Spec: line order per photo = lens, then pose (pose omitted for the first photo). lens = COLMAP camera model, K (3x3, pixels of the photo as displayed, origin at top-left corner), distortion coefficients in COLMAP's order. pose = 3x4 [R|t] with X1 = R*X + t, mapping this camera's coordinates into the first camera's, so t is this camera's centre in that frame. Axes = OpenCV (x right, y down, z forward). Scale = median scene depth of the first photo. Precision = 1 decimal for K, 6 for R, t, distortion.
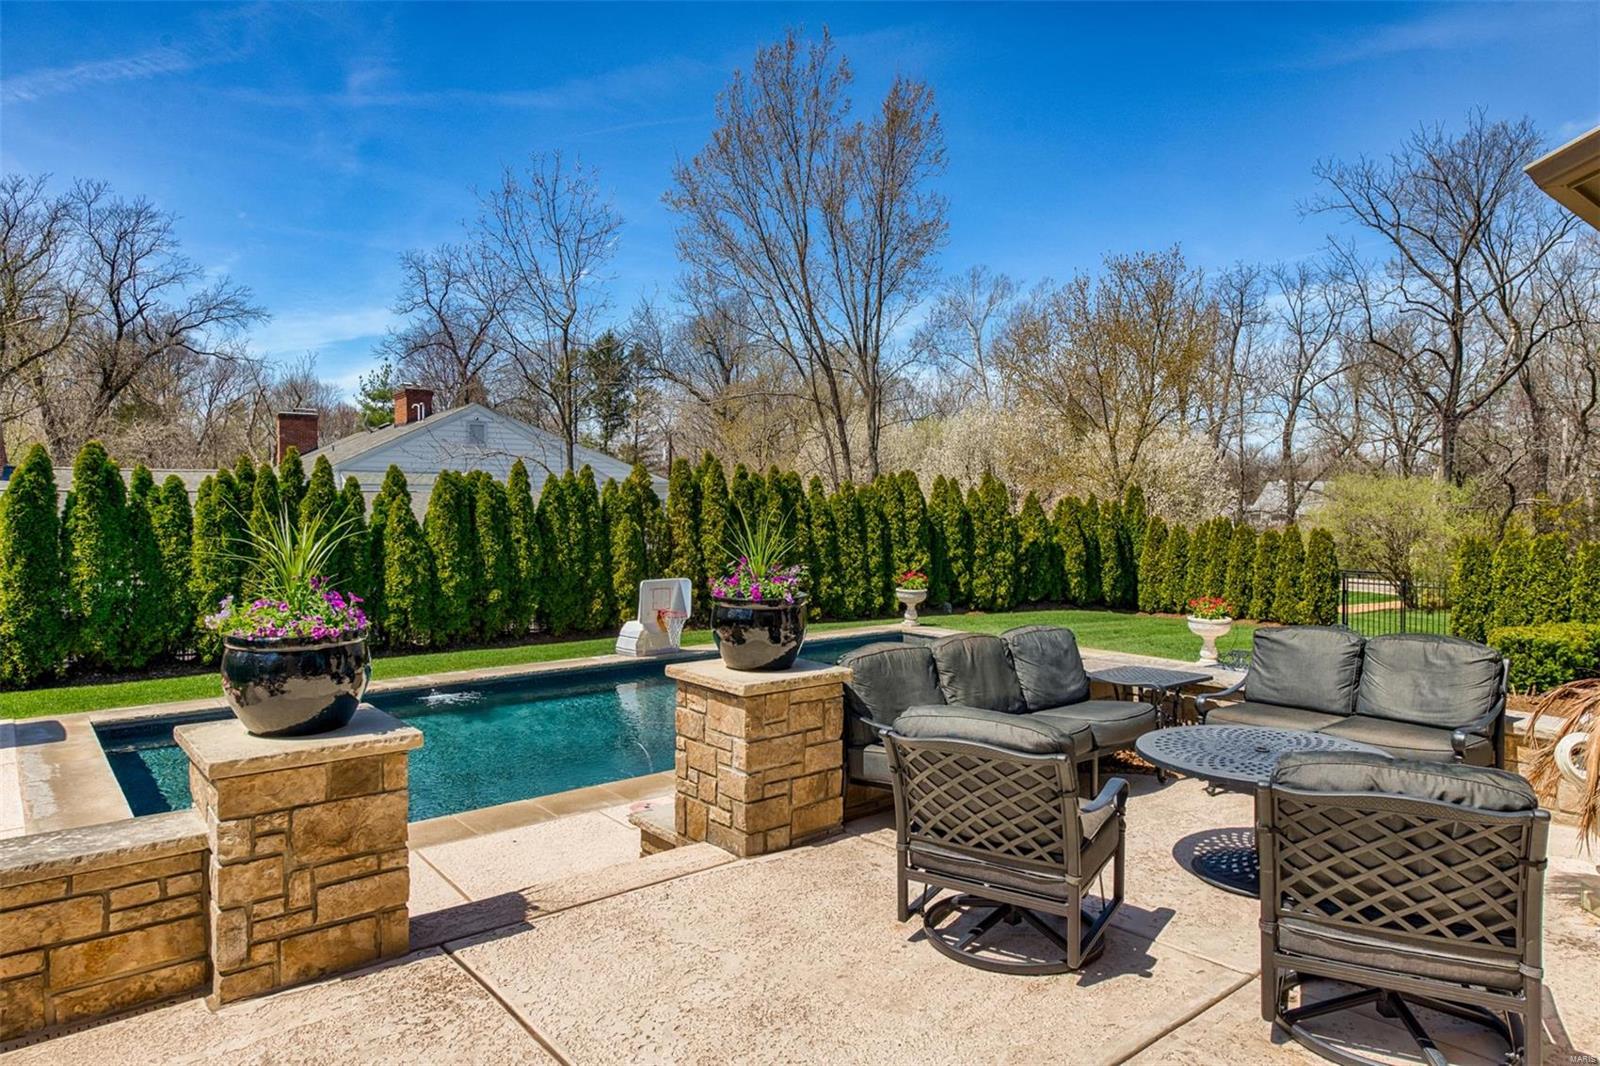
lens RADIAL K [[982.8, 0, 806.9], [0, 982.8, 540.4], [0, 0, 1]] dist [0.002863, 0.000138]
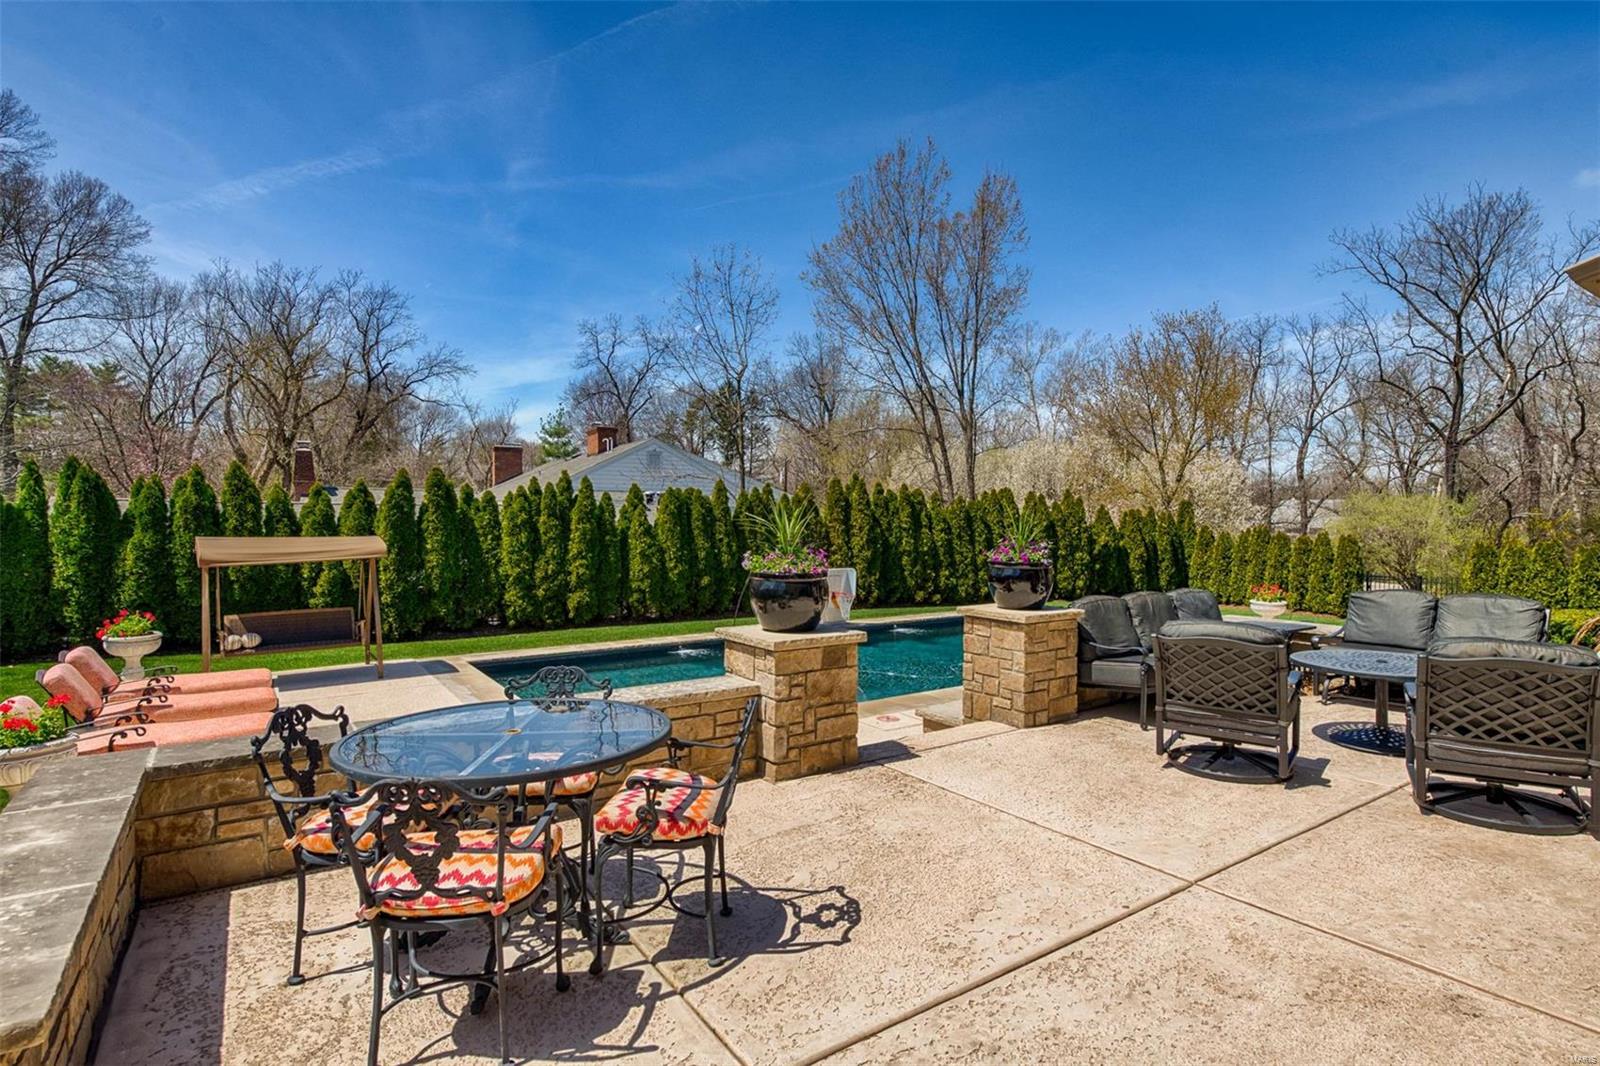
lens RADIAL K [[807.6, 0, 810.6], [0, 807.6, 544.1], [0, 0, 1]] dist [0.001533, -0.000566]
pose [[0.996370, 0.004244, -0.085020, -0.064277], [-0.004752, 0.999972, -0.005770, 0.009272], [0.084993, 0.006153, 0.996363, -0.065634]]
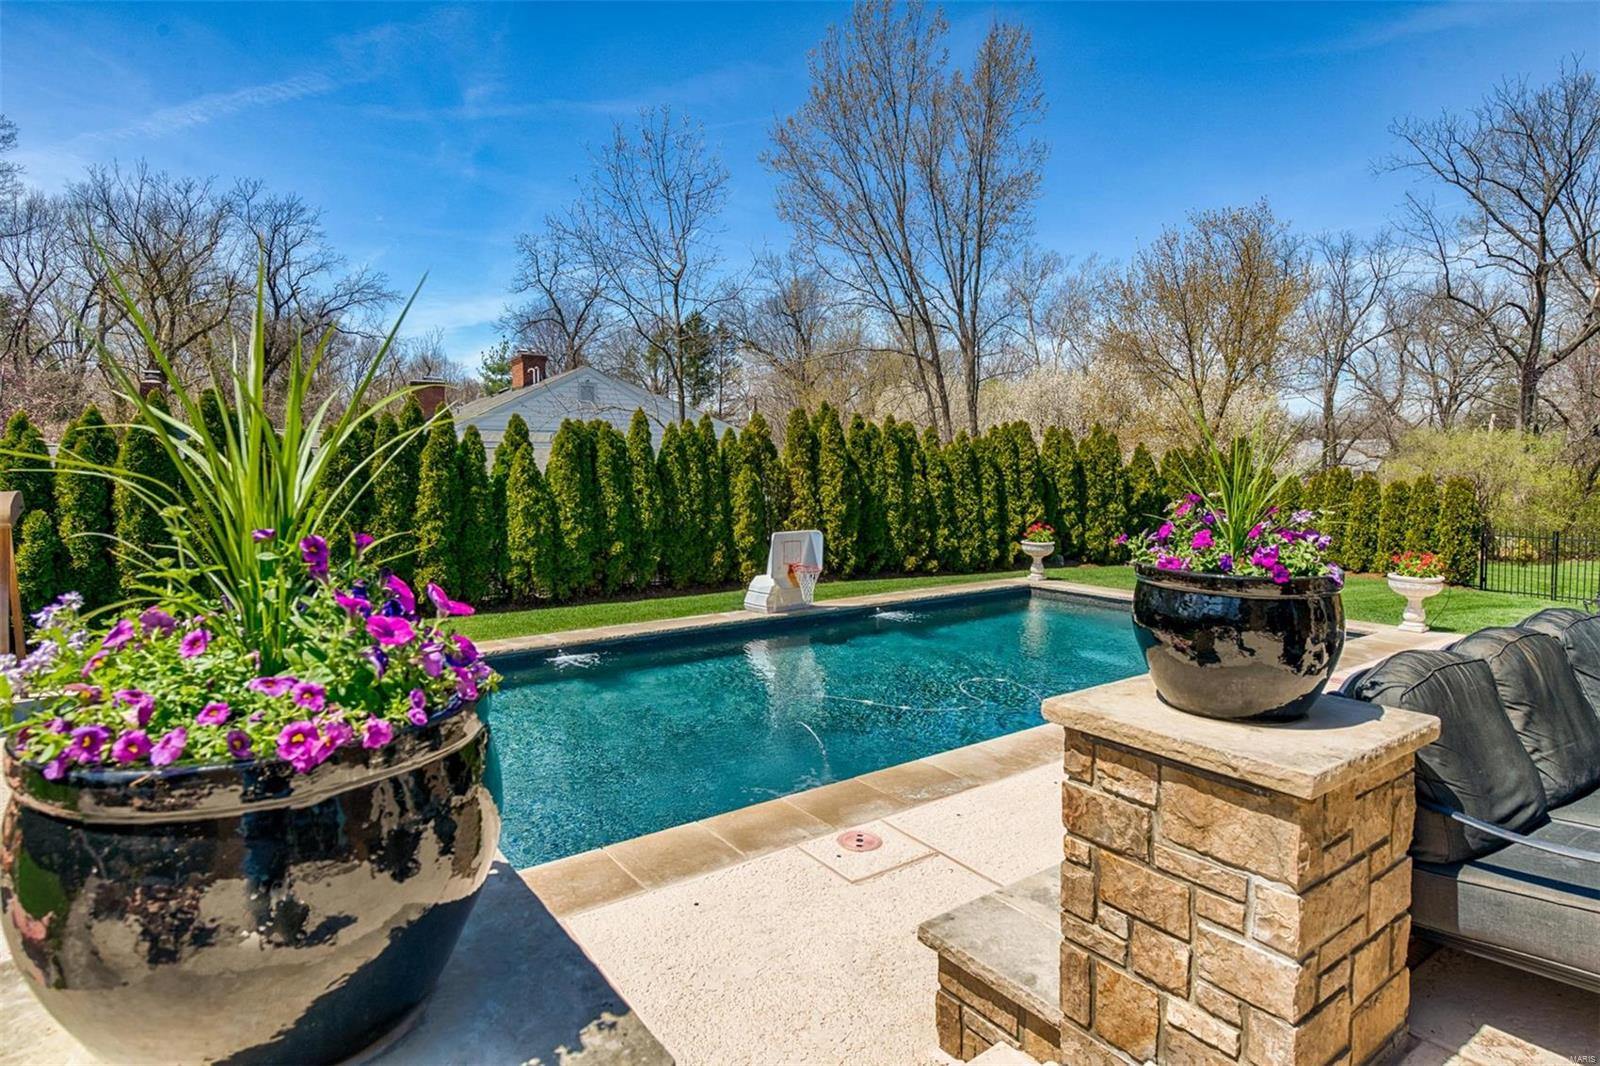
lens RADIAL K [[858.5, 0, 800.0], [0, 858.5, 533.0], [0, 0, 1]] dist [0.000699, -0.000109]
pose [[0.997229, 0.001190, -0.074377, -0.058178], [0.001948, 0.999111, 0.042108, 0.004671], [0.074361, -0.042136, 0.996341, 0.131777]]
